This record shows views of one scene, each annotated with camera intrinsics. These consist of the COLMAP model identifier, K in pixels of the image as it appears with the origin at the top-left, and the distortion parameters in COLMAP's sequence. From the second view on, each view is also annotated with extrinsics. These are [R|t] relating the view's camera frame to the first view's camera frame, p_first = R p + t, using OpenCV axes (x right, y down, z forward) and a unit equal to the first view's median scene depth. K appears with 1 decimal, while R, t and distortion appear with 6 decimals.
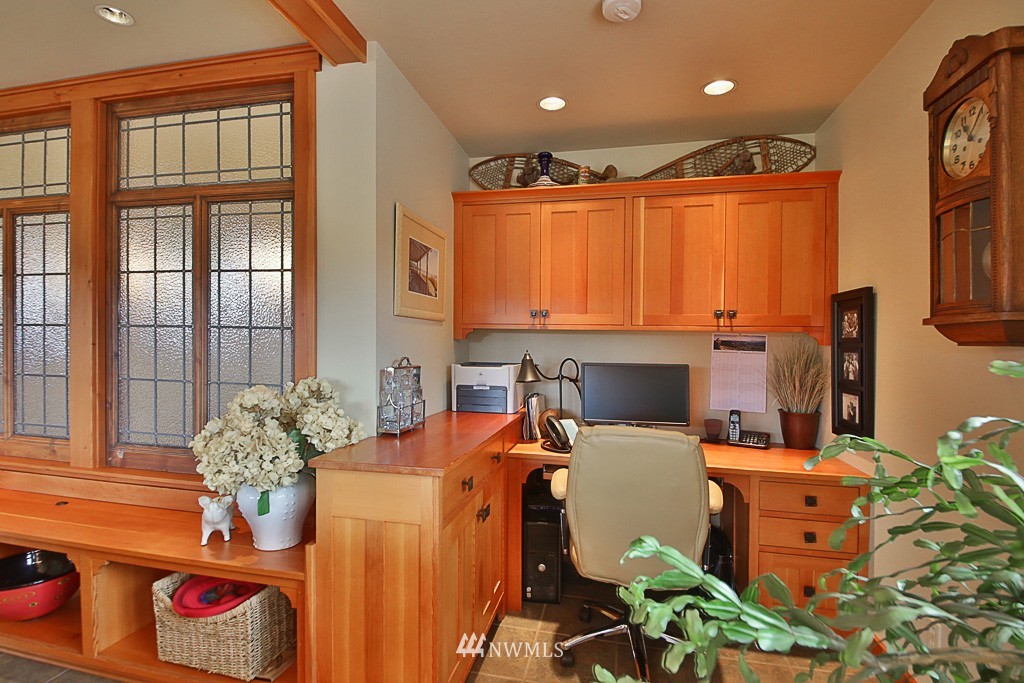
lens RADIAL K [[493.6, 0, 512.2], [0, 493.6, 344.7], [0, 0, 1]] dist [0.000037, -0.001944]
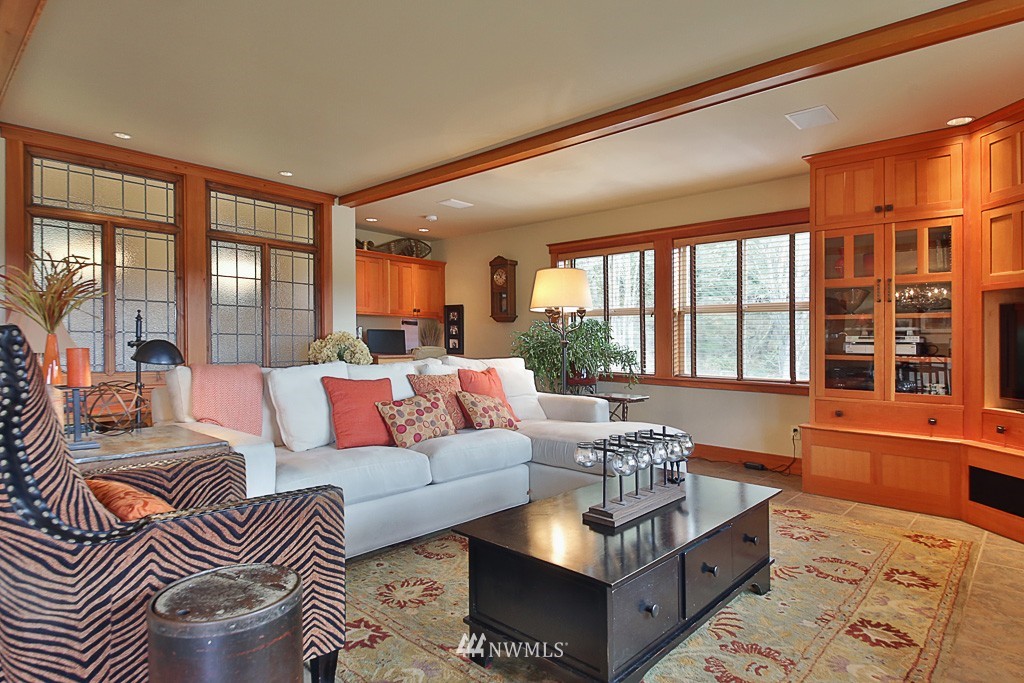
lens RADIAL K [[572.7, 0, 507.7], [0, 572.7, 334.6], [0, 0, 1]] dist [-0.002366, -0.001888]
pose [[0.515293, 0.006667, 0.856988, -2.092108], [-0.001967, 0.999976, -0.006597, 0.092209], [-0.857012, 0.001714, 0.515294, -1.068081]]
